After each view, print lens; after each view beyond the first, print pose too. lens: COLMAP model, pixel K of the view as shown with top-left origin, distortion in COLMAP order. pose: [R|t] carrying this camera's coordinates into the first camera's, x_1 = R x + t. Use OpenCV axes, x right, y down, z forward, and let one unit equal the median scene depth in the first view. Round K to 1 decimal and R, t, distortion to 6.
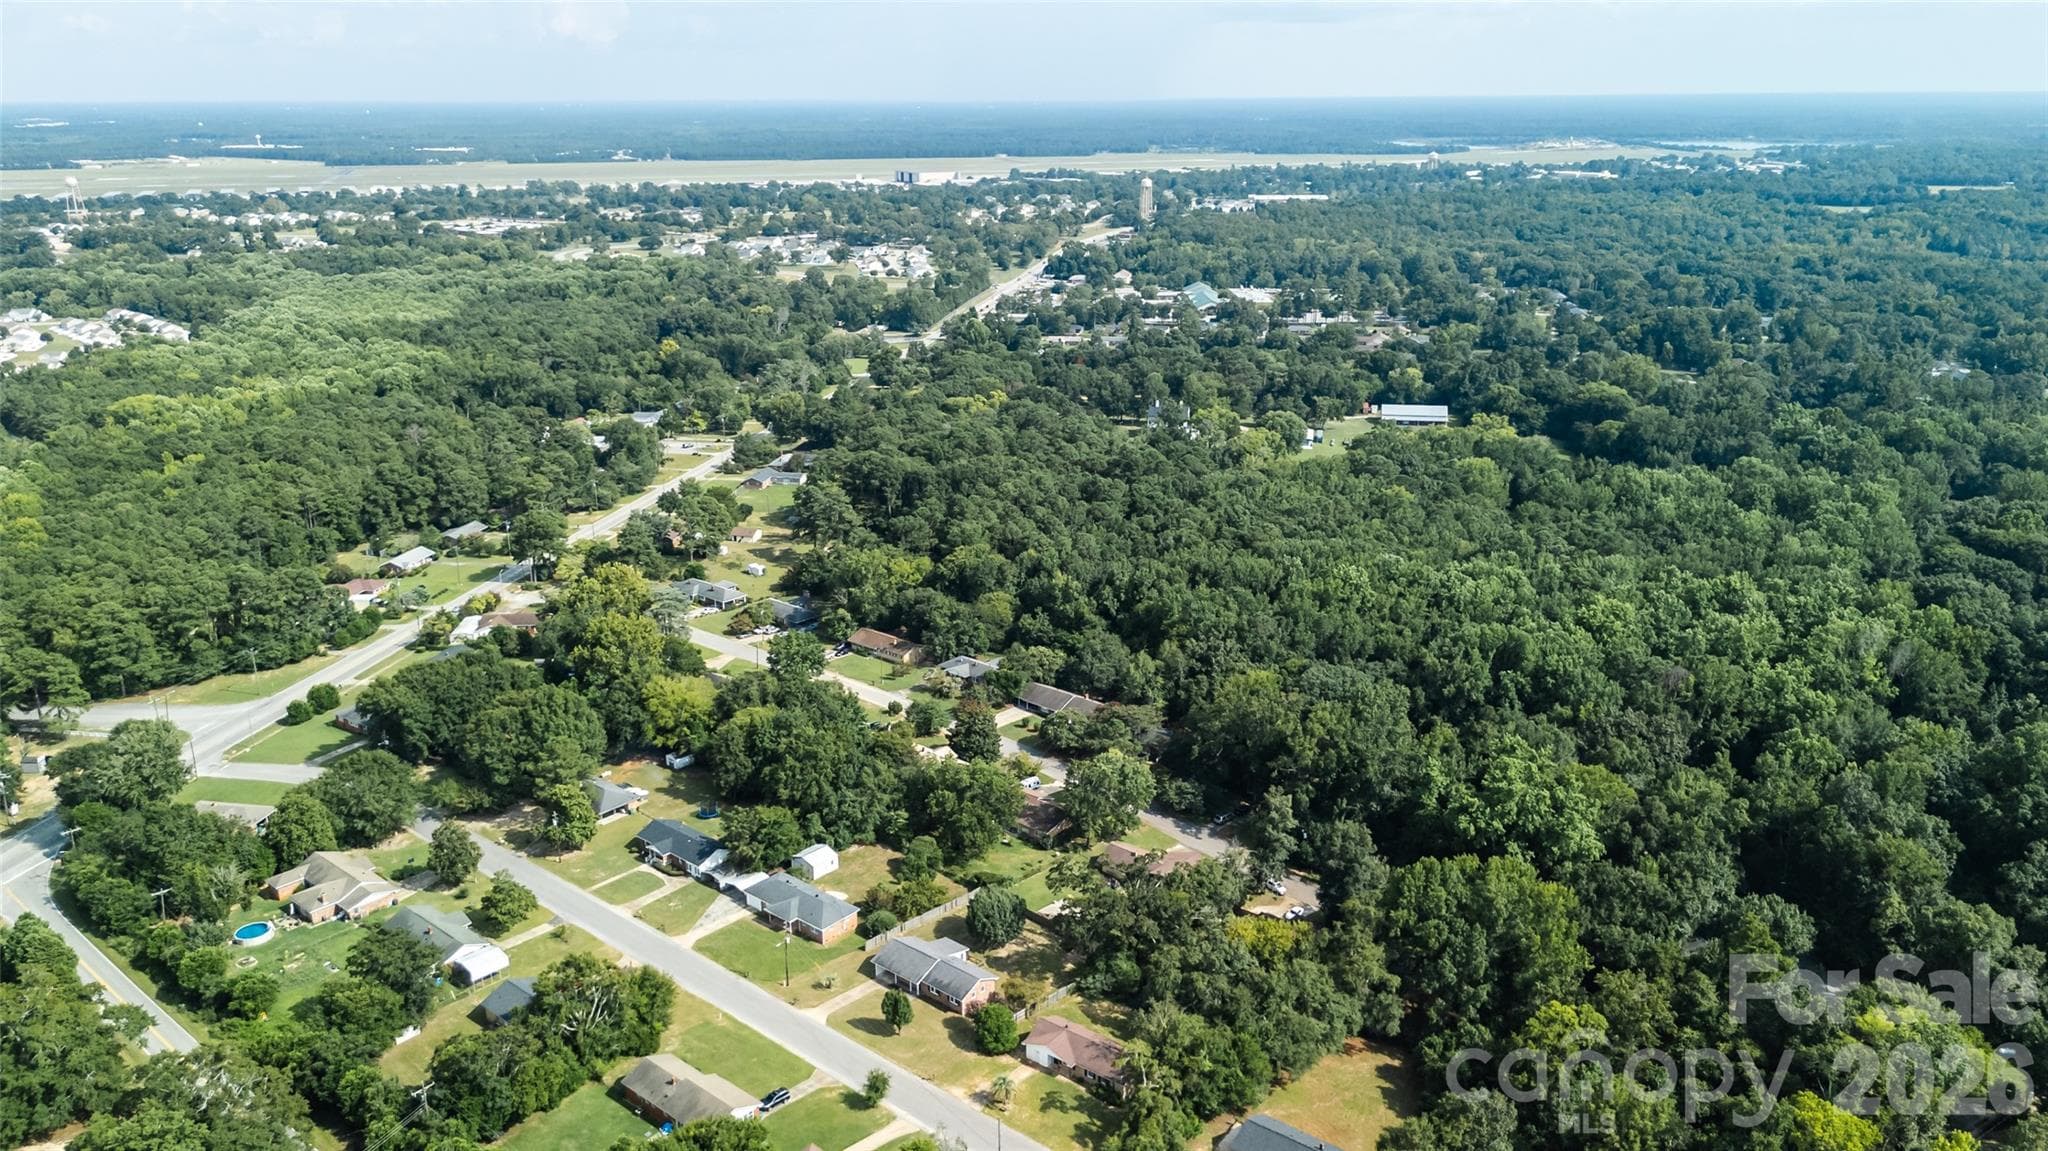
lens RADIAL K [[1578.0, 0, 985.6], [0, 1578.0, 574.9], [0, 0, 1]] dist [0.027651, -0.007745]
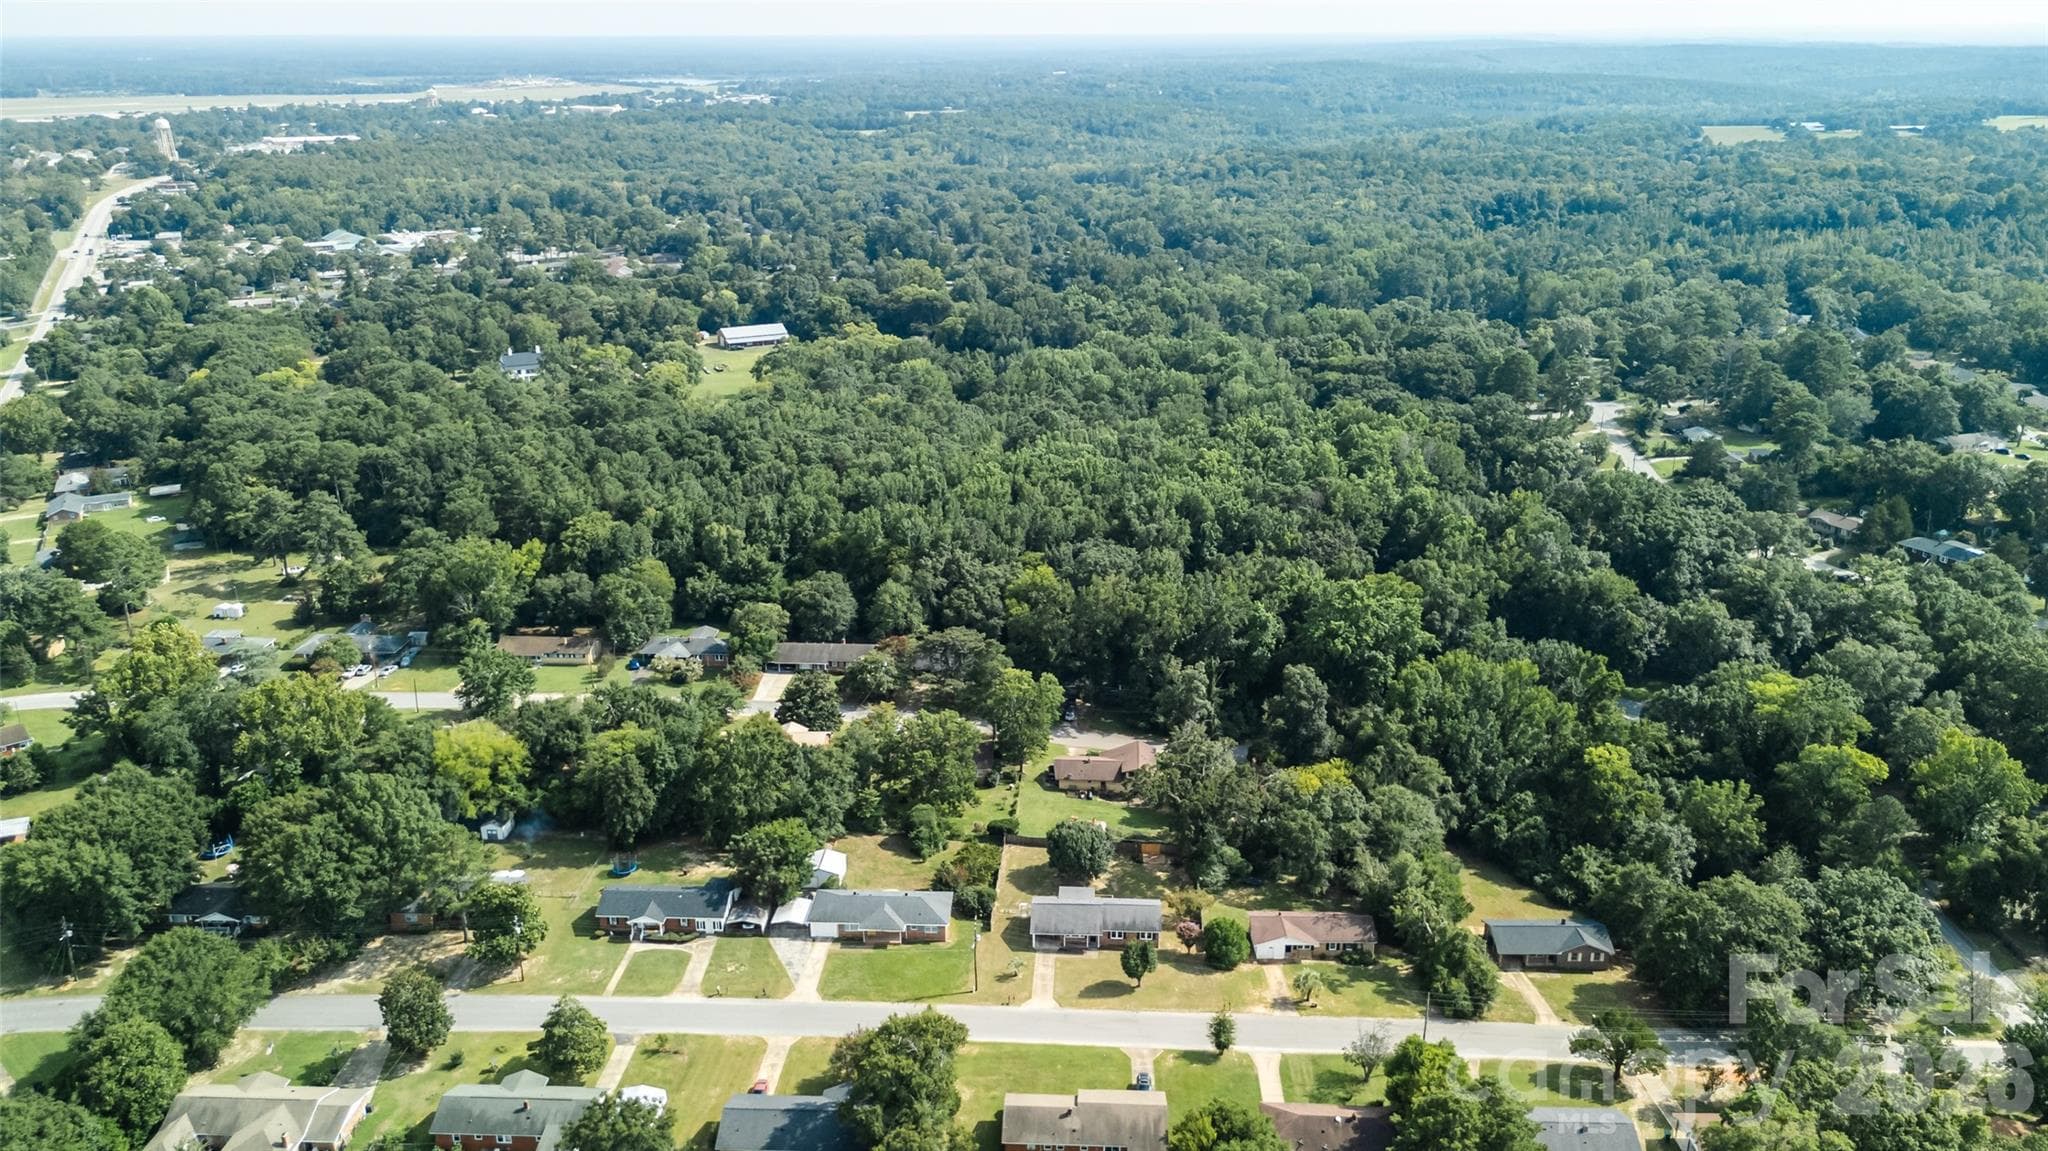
lens RADIAL K [[1578.0, 0, 985.6], [0, 1578.0, 574.9], [0, 0, 1]] dist [0.027651, -0.007745]
pose [[0.772366, -0.201036, 0.602524, -0.433270], [0.182134, 0.978854, 0.093126, -0.032969], [-0.608505, 0.037812, 0.792649, 0.212849]]
